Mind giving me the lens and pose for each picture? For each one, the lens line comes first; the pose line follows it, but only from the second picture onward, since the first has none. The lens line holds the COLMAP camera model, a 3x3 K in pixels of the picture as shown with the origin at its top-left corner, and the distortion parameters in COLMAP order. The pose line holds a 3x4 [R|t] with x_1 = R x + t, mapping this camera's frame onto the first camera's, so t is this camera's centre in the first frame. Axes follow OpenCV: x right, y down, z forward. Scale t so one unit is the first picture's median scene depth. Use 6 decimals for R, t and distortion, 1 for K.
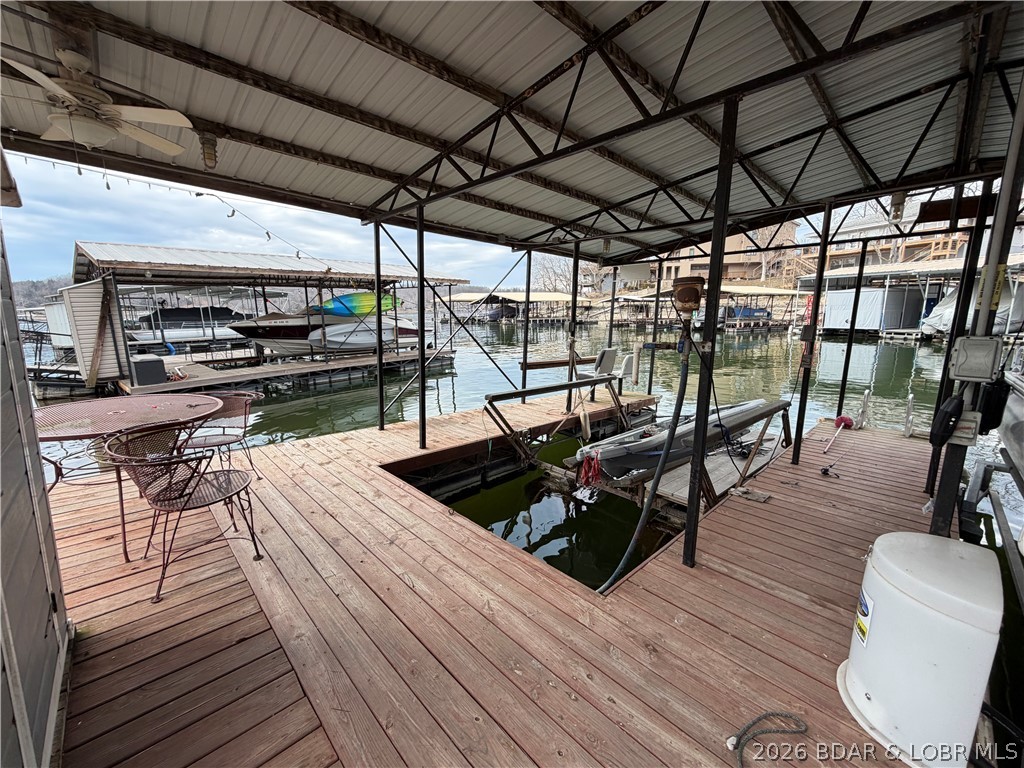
lens RADIAL K [[408.0, 0, 510.0], [0, 408.0, 384.2], [0, 0, 1]] dist [0.001127, 0.000245]
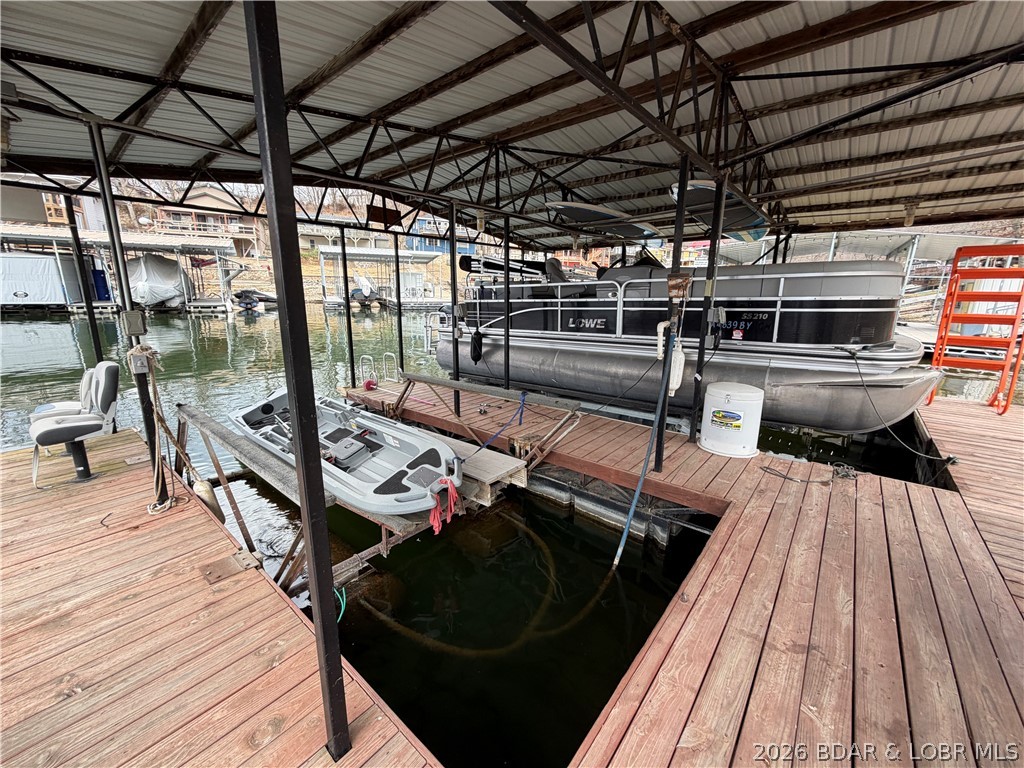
lens RADIAL K [[408.0, 0, 510.0], [0, 408.0, 384.2], [0, 0, 1]] dist [0.001127, 0.000245]
pose [[-0.101881, -0.223991, 0.969251, -0.089695], [0.157359, 0.958426, 0.238030, -0.030381], [-0.982272, 0.176771, -0.062399, 0.163876]]
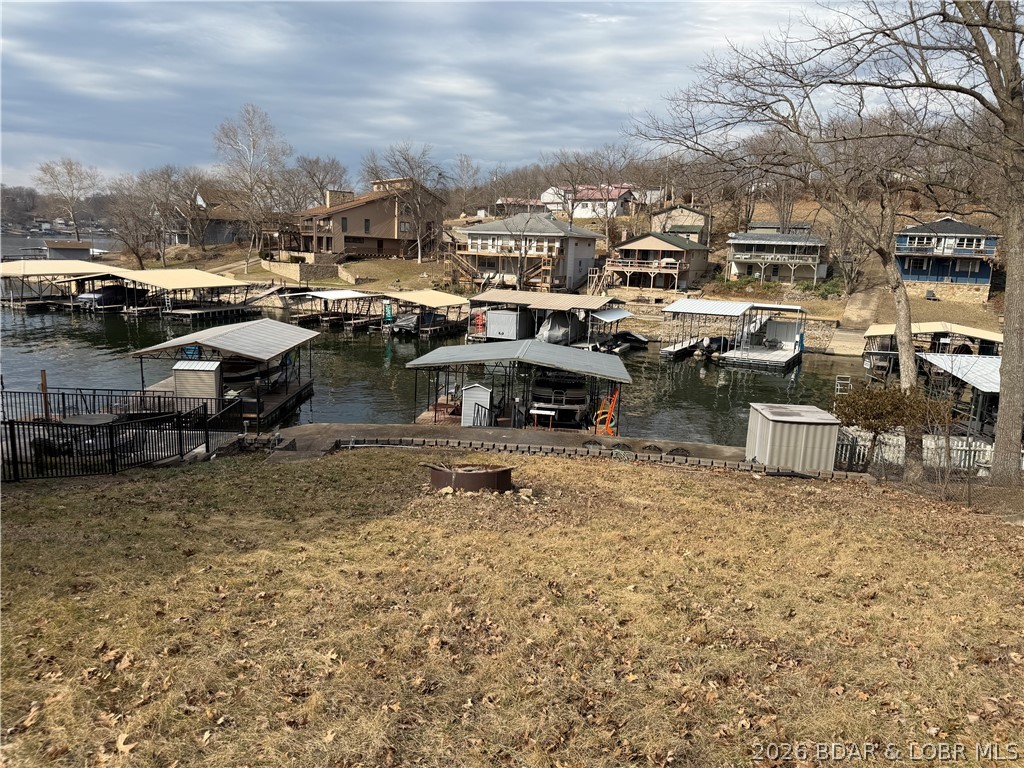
lens RADIAL K [[718.8, 0, 512.0], [0, 718.8, 384.0], [0, 0, 1]] dist [0.104655, -0.156935]
pose [[0.746253, -0.076730, 0.661225, -0.966220], [0.066557, 0.996957, 0.040573, -0.086246], [-0.662326, 0.013731, 0.749090, -1.073108]]
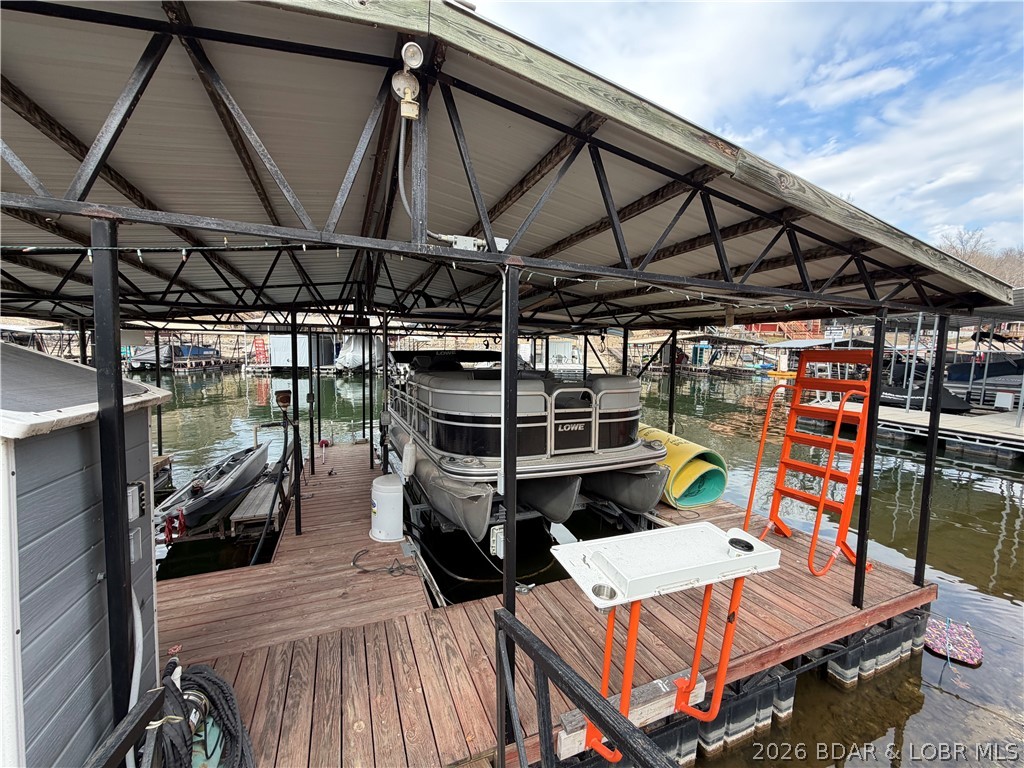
lens RADIAL K [[408.0, 0, 510.0], [0, 408.0, 384.2], [0, 0, 1]] dist [0.001127, 0.000245]
pose [[0.361729, -0.072894, 0.929429, -0.098172], [0.142875, 0.989496, 0.021999, -0.016678], [-0.921270, 0.124835, 0.368344, -0.074561]]
